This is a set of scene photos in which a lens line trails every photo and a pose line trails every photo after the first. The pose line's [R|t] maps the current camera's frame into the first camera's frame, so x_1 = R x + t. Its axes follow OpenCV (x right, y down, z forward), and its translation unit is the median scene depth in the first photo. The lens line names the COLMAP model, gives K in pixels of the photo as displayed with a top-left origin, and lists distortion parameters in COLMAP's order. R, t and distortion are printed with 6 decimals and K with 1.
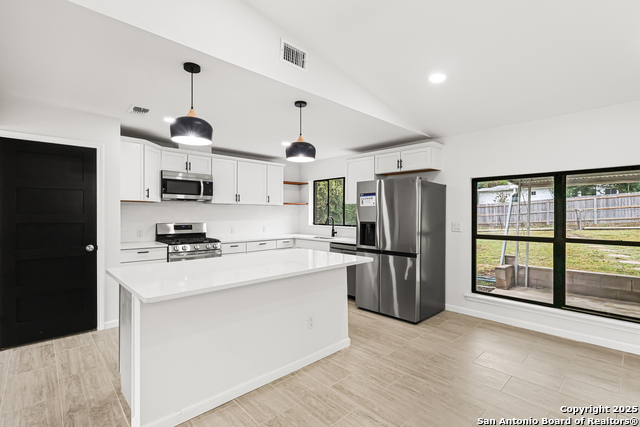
lens RADIAL K [[297.6, 0, 316.0], [0, 297.6, 214.5], [0, 0, 1]] dist [-0.003196, 0.000668]
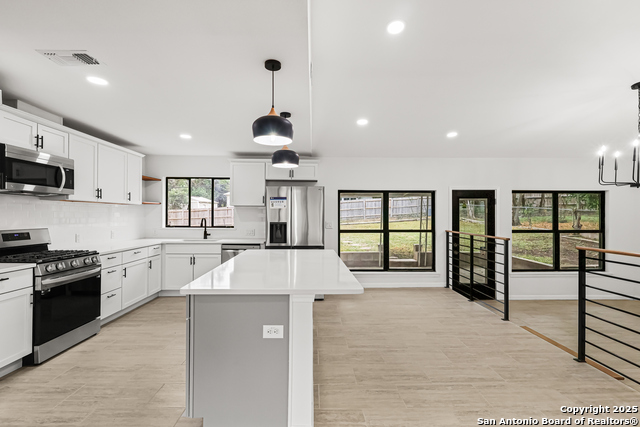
lens RADIAL K [[297.6, 0, 316.4], [0, 297.6, 216.9], [0, 0, 1]] dist [-0.003196, 0.000668]
pose [[0.671369, -0.004018, 0.741112, -0.574810], [0.000191, 0.999986, 0.005249, -0.002335], [-0.741123, -0.003383, 0.671361, 0.132360]]
